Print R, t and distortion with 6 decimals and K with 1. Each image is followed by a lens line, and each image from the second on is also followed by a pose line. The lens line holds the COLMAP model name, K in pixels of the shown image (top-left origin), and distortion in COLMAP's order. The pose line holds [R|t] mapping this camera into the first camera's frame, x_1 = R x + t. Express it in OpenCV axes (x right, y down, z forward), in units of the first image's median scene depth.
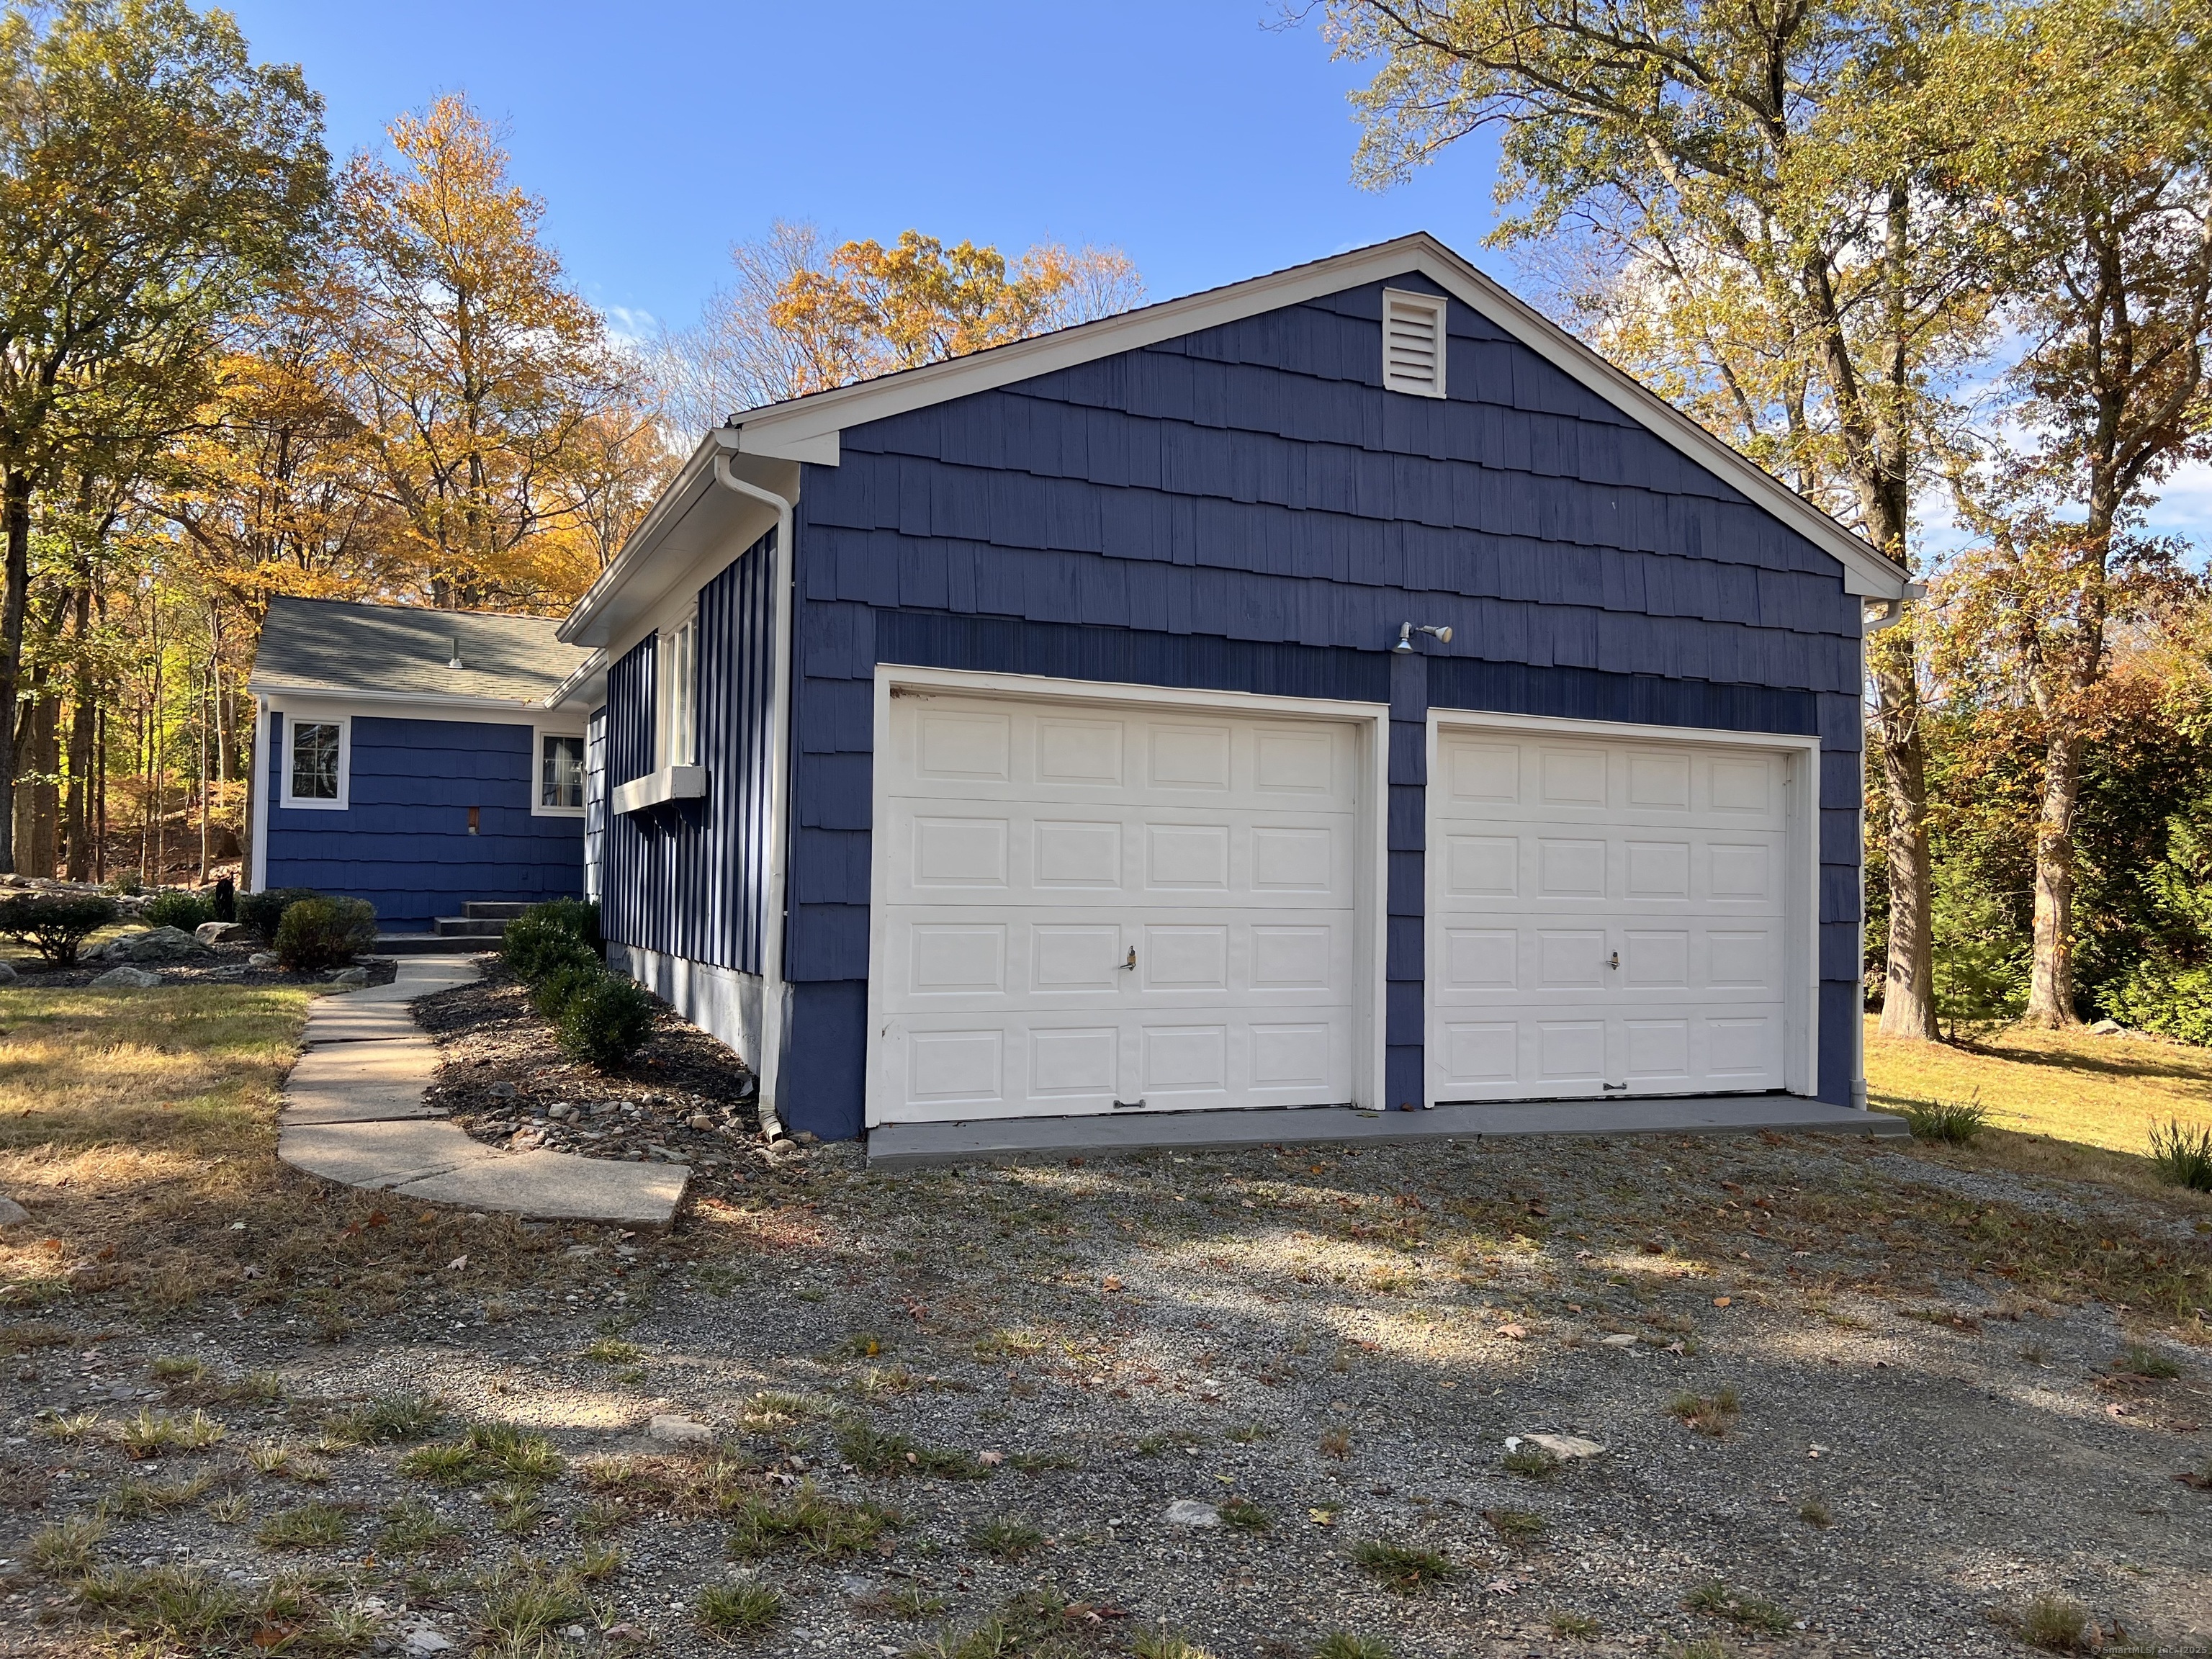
lens RADIAL K [[1650.6, 0, 1097.0], [0, 1650.6, 839.3], [0, 0, 1]] dist [0.020494, -0.031633]
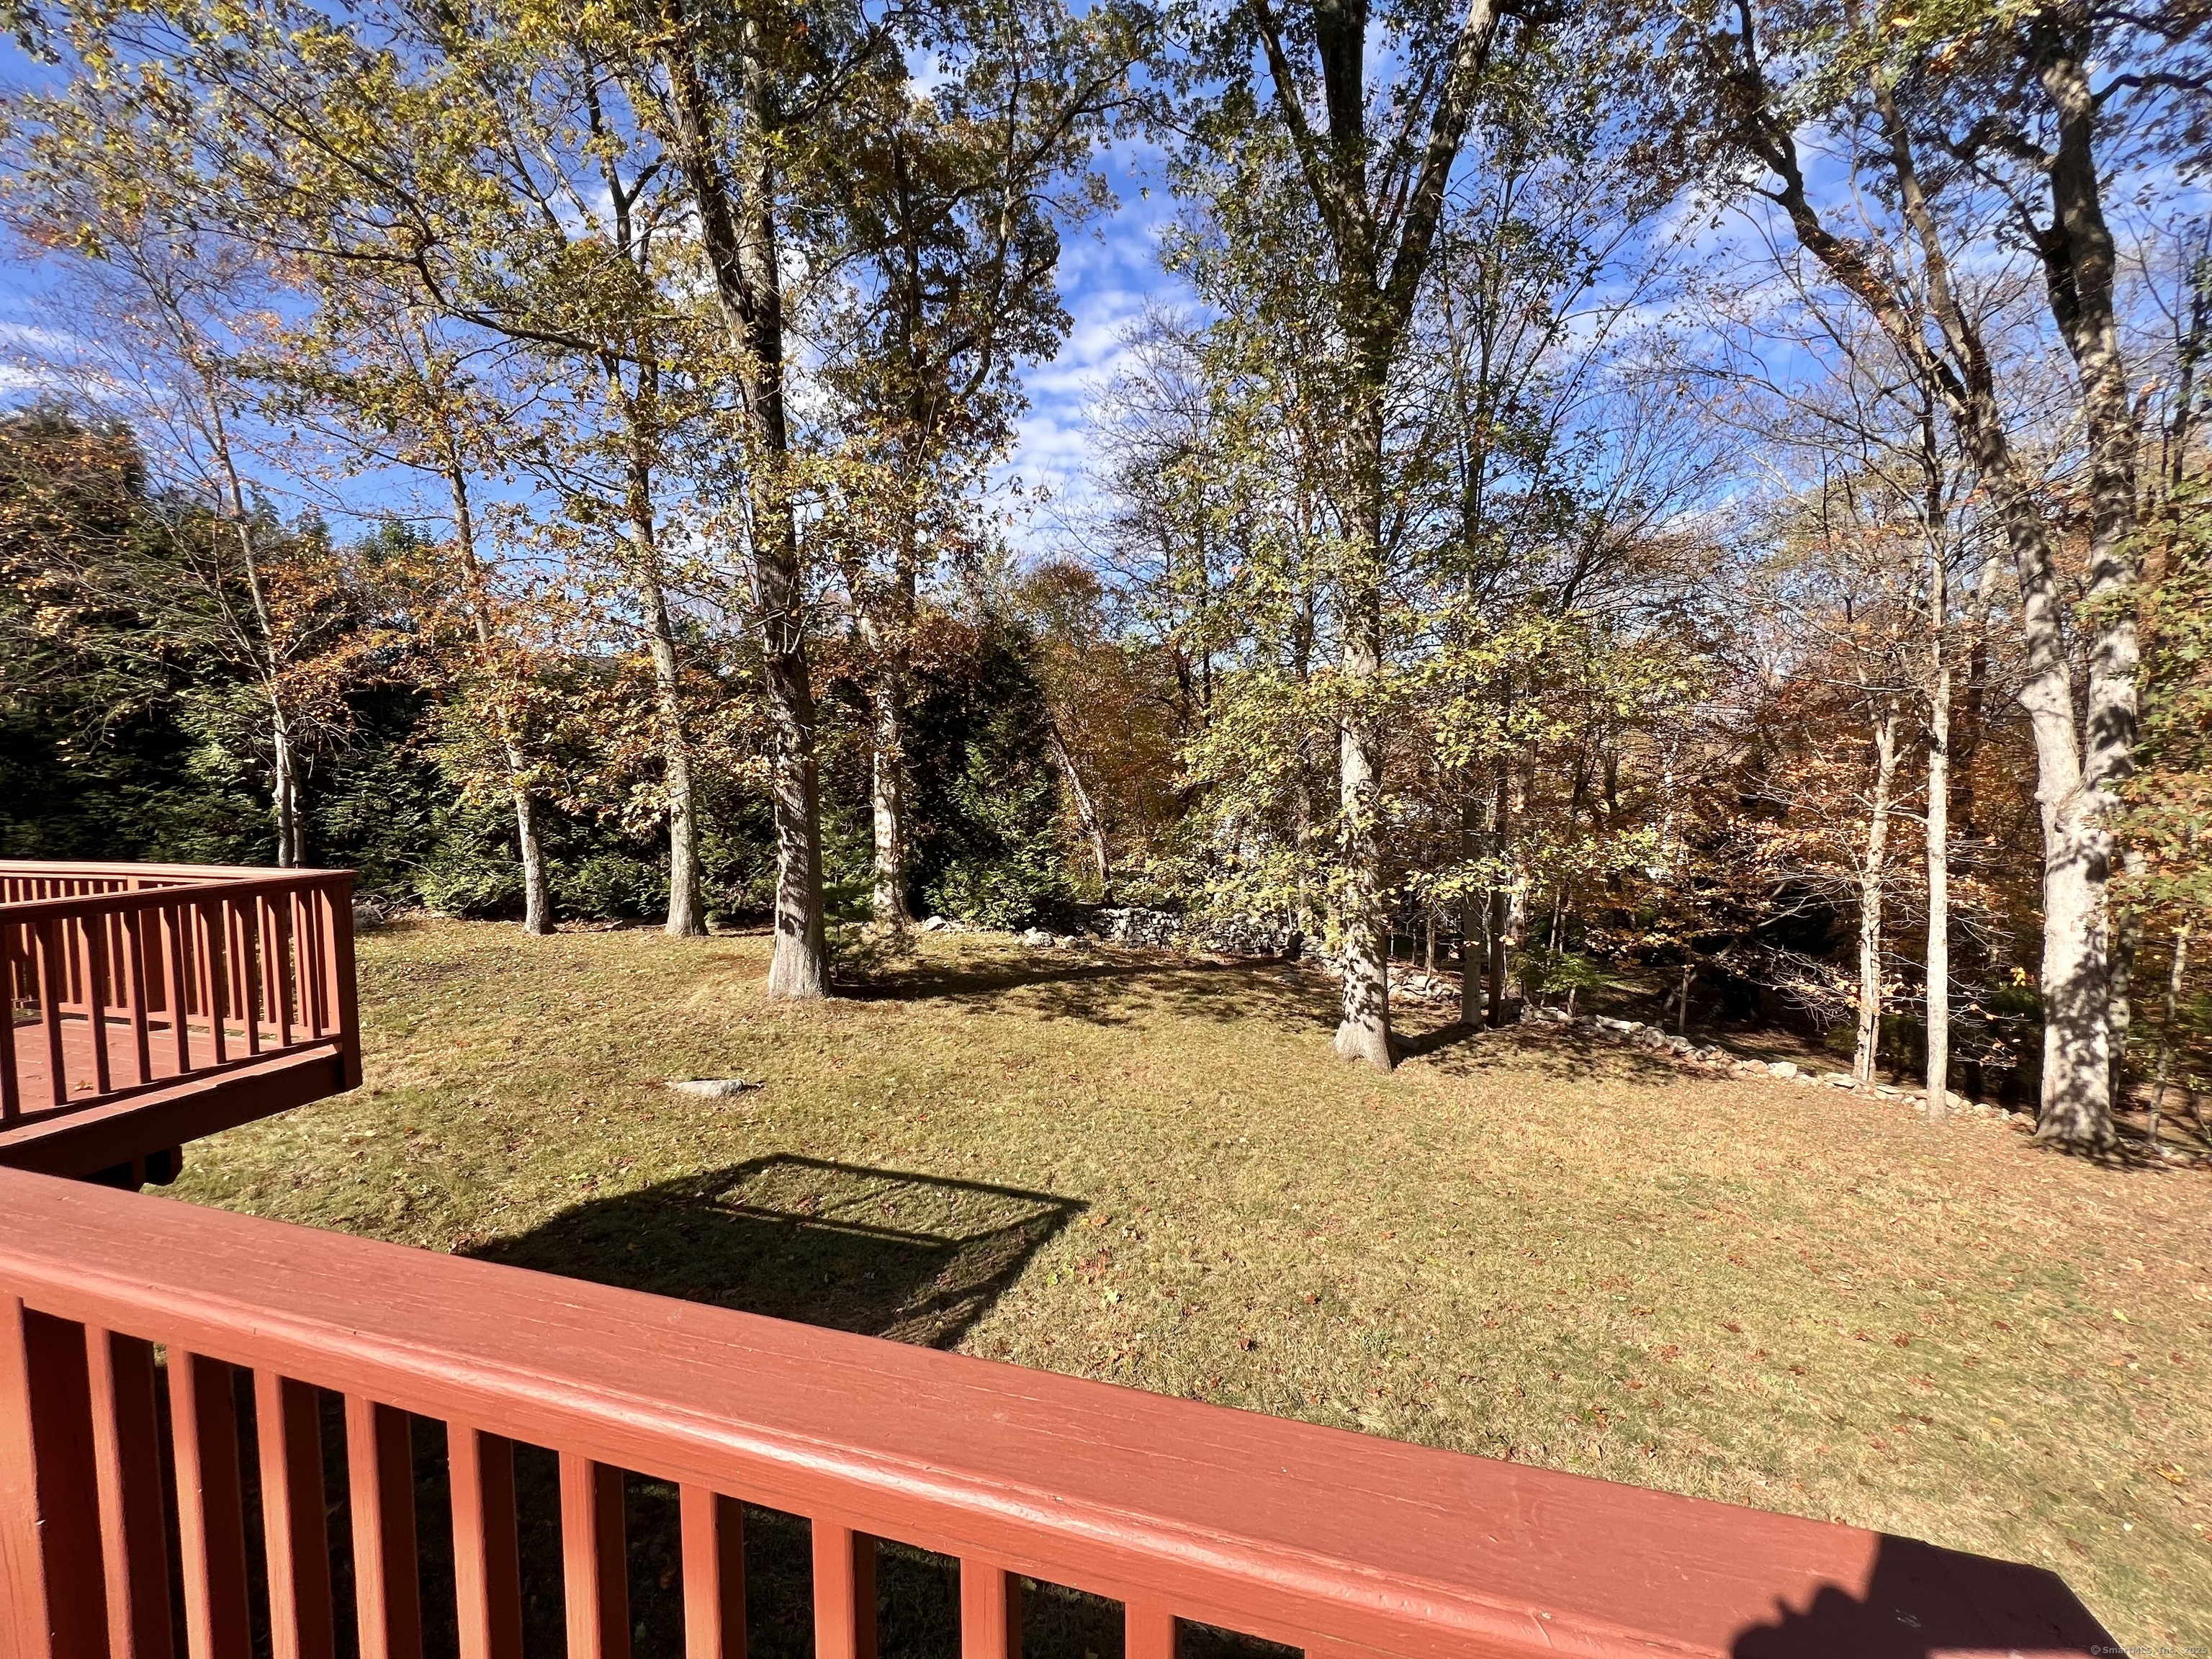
lens RADIAL K [[891.8, 0, 1114.2], [0, 891.8, 828.5], [0, 0, 1]] dist [-0.003004, -0.000393]
pose [[0.624347, -0.069256, 0.778071, 0.202807], [-0.011149, 0.995171, 0.097526, -0.014547], [-0.781067, -0.069564, 0.620560, 0.511449]]
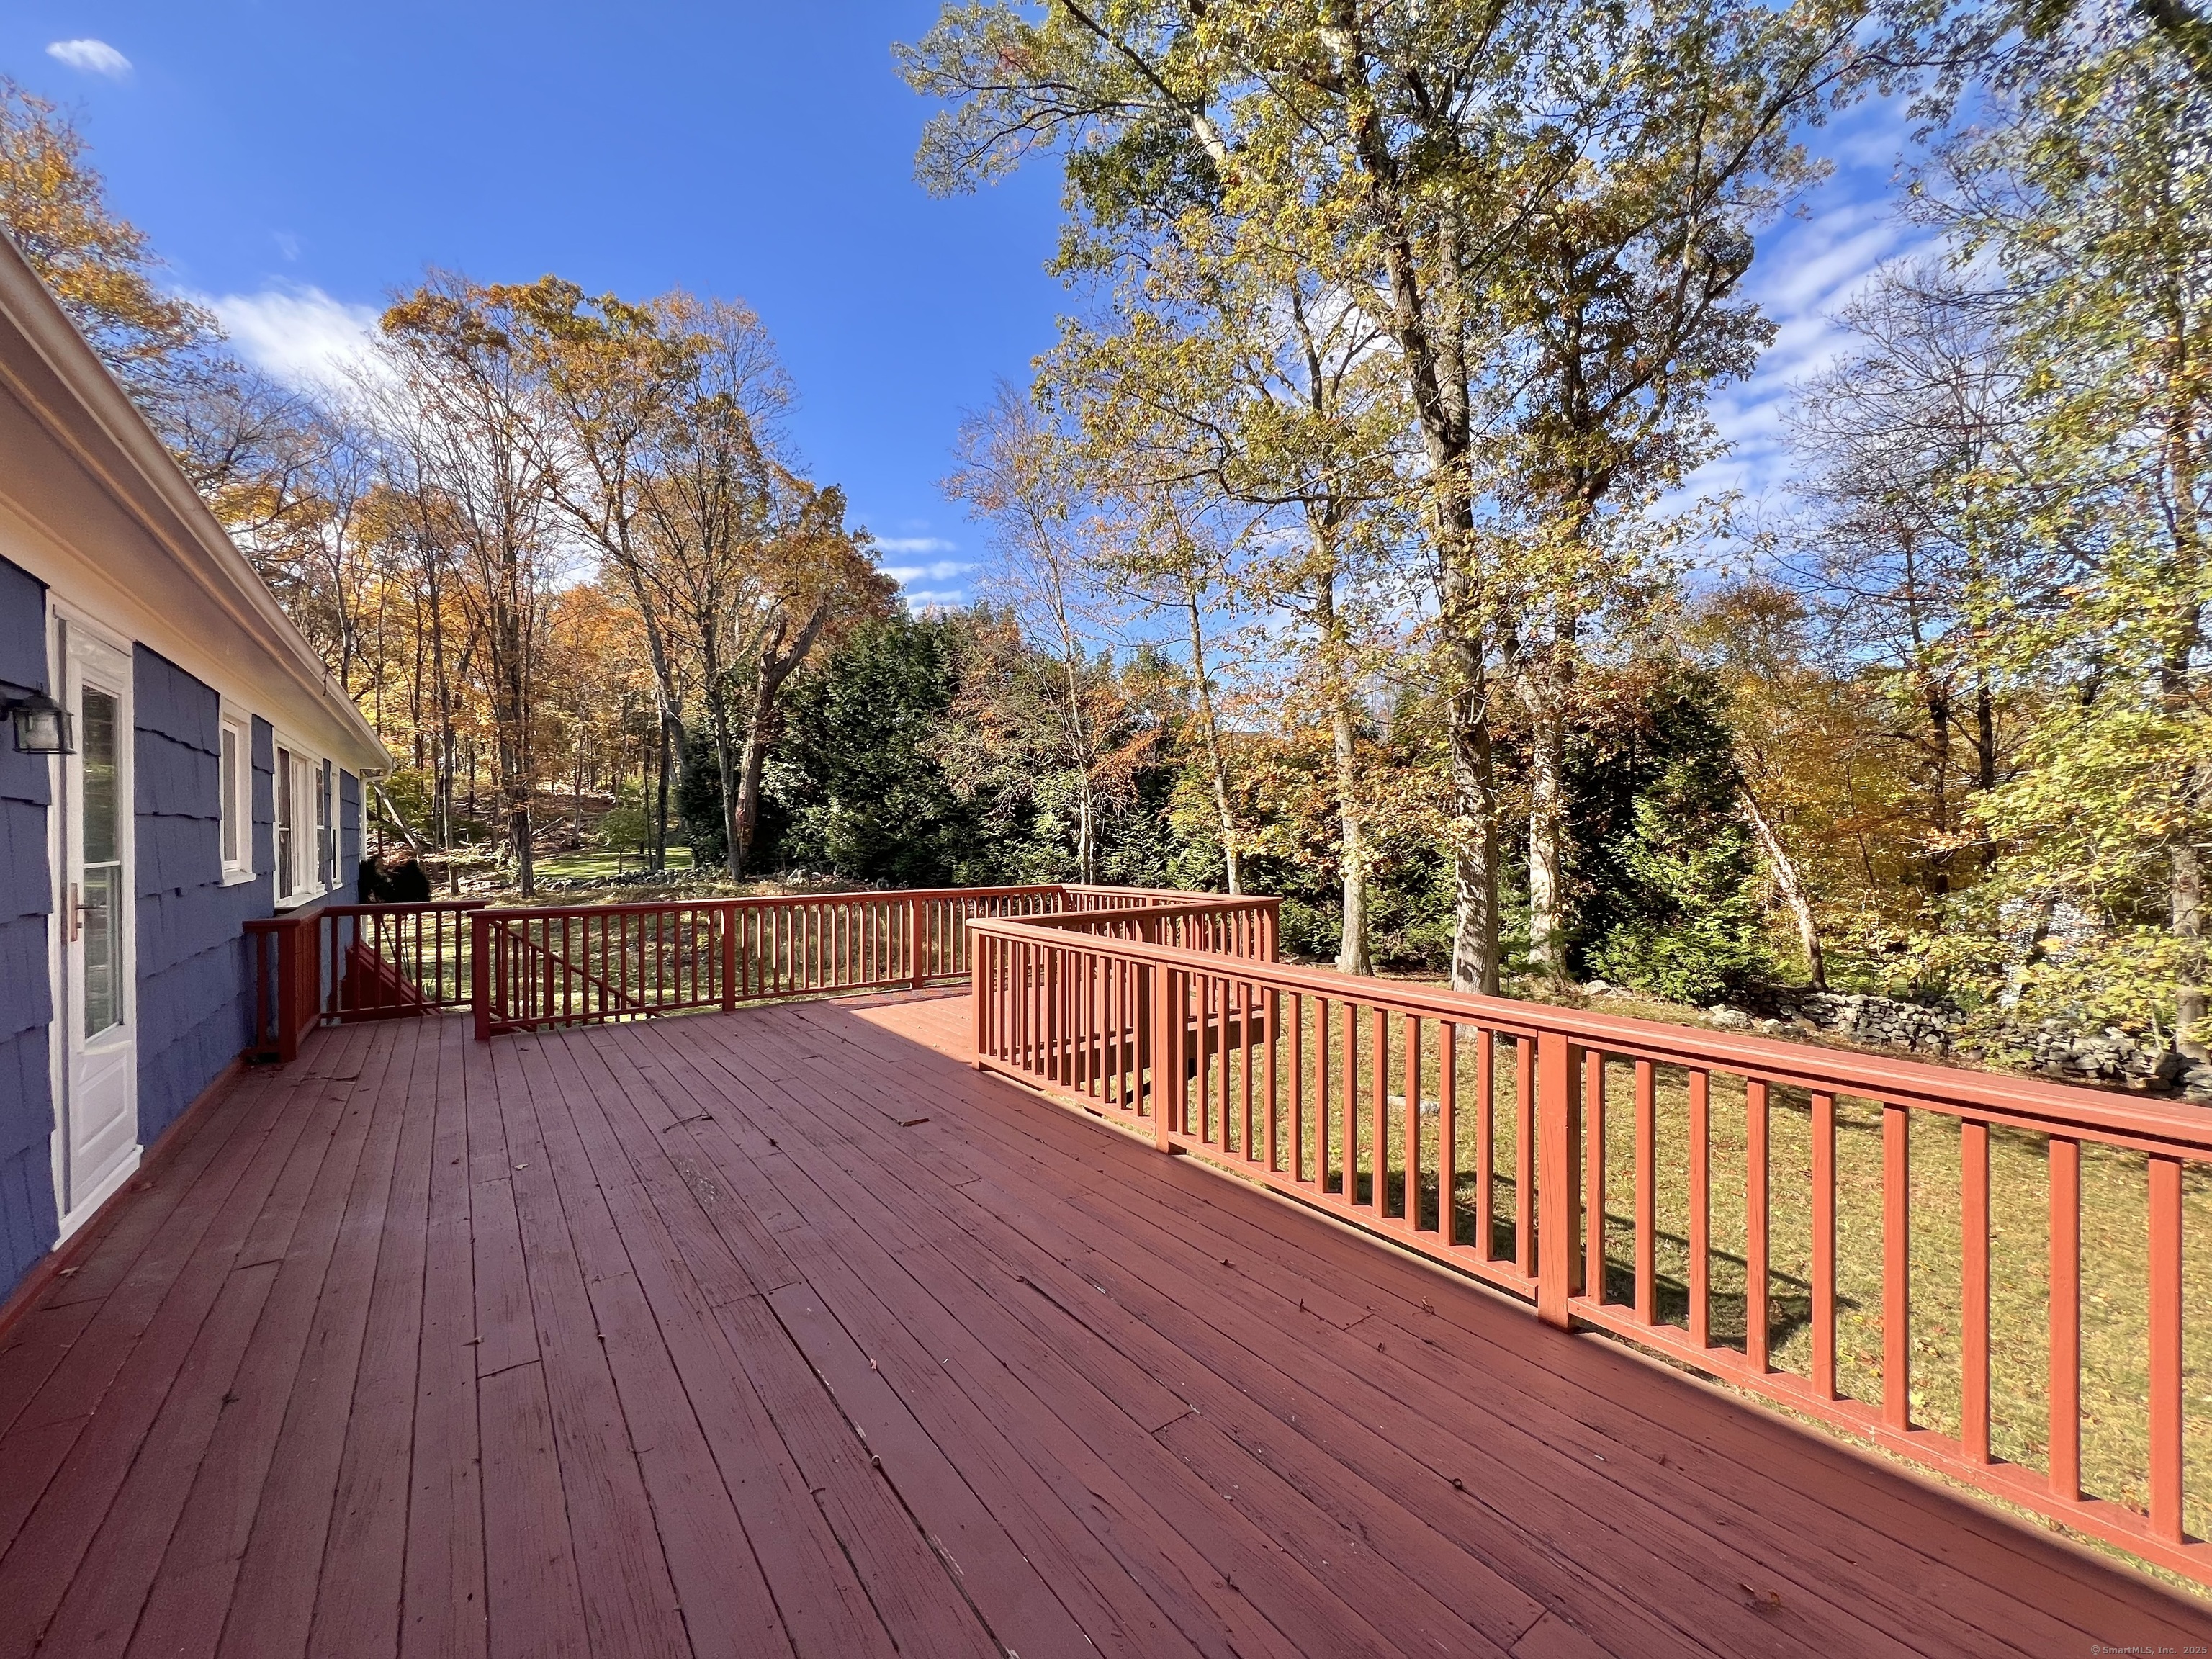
lens RADIAL K [[891.8, 0, 1095.6], [0, 891.8, 830.2], [0, 0, 1]] dist [-0.003004, -0.000393]
pose [[0.974118, -0.023970, 0.224764, 0.146587], [0.016737, 0.999281, 0.034030, -0.017588], [-0.225418, -0.029388, 0.973819, 0.490460]]
